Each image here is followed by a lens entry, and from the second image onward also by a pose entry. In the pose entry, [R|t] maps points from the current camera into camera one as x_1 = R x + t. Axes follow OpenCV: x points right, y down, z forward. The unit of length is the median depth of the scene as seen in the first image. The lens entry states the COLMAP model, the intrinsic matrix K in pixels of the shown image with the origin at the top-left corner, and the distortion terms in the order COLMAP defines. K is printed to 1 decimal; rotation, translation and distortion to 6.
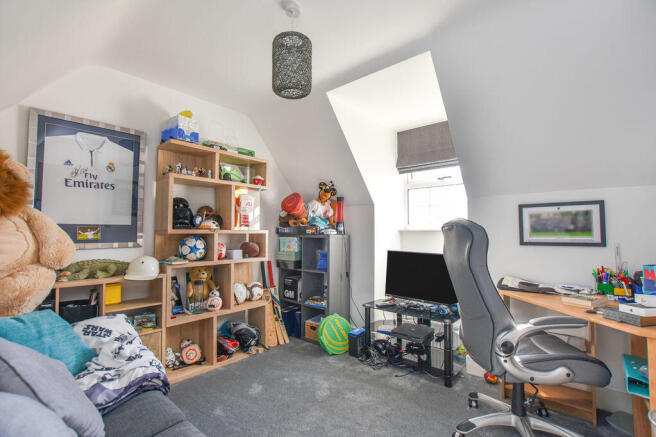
lens RADIAL K [[289.4, 0, 331.7], [0, 289.4, 219.3], [0, 0, 1]] dist [-0.020476, 0.000456]
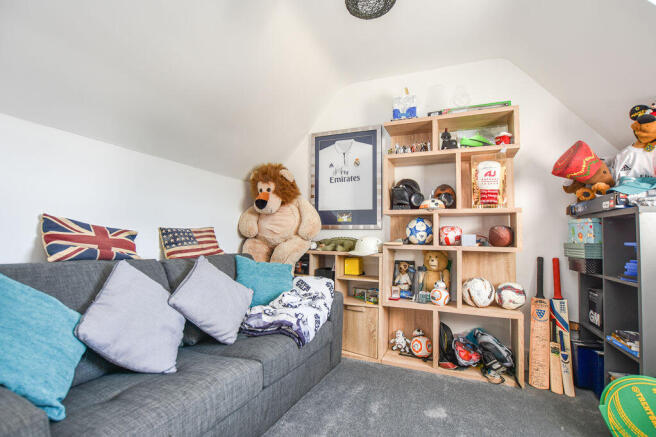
lens RADIAL K [[304.7, 0, 328.0], [0, 304.7, 218.5], [0, 0, 1]] dist [-0.021888, 0.000249]
pose [[0.317874, -0.050122, -0.946807, 0.351557], [0.030507, 0.998625, -0.042623, 0.093687], [0.947642, -0.015336, 0.318966, 0.417091]]
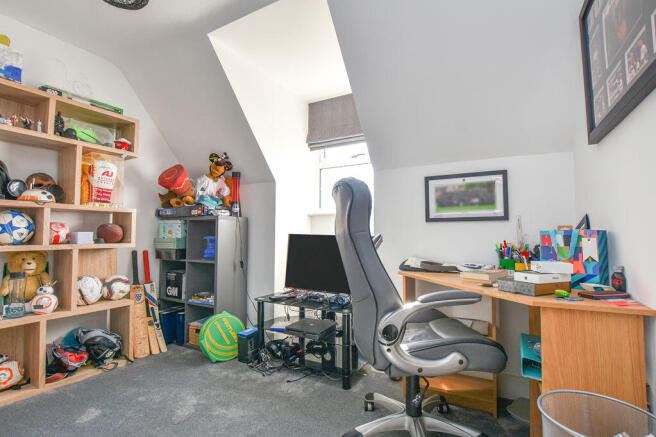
lens RADIAL K [[304.7, 0, 328.0], [0, 304.7, 218.5], [0, 0, 1]] dist [-0.021888, 0.000249]
pose [[0.980424, 0.008175, 0.196727, 0.151043], [-0.007438, 0.999962, -0.004484, 0.075777], [-0.196757, 0.002933, 0.980448, 0.116679]]
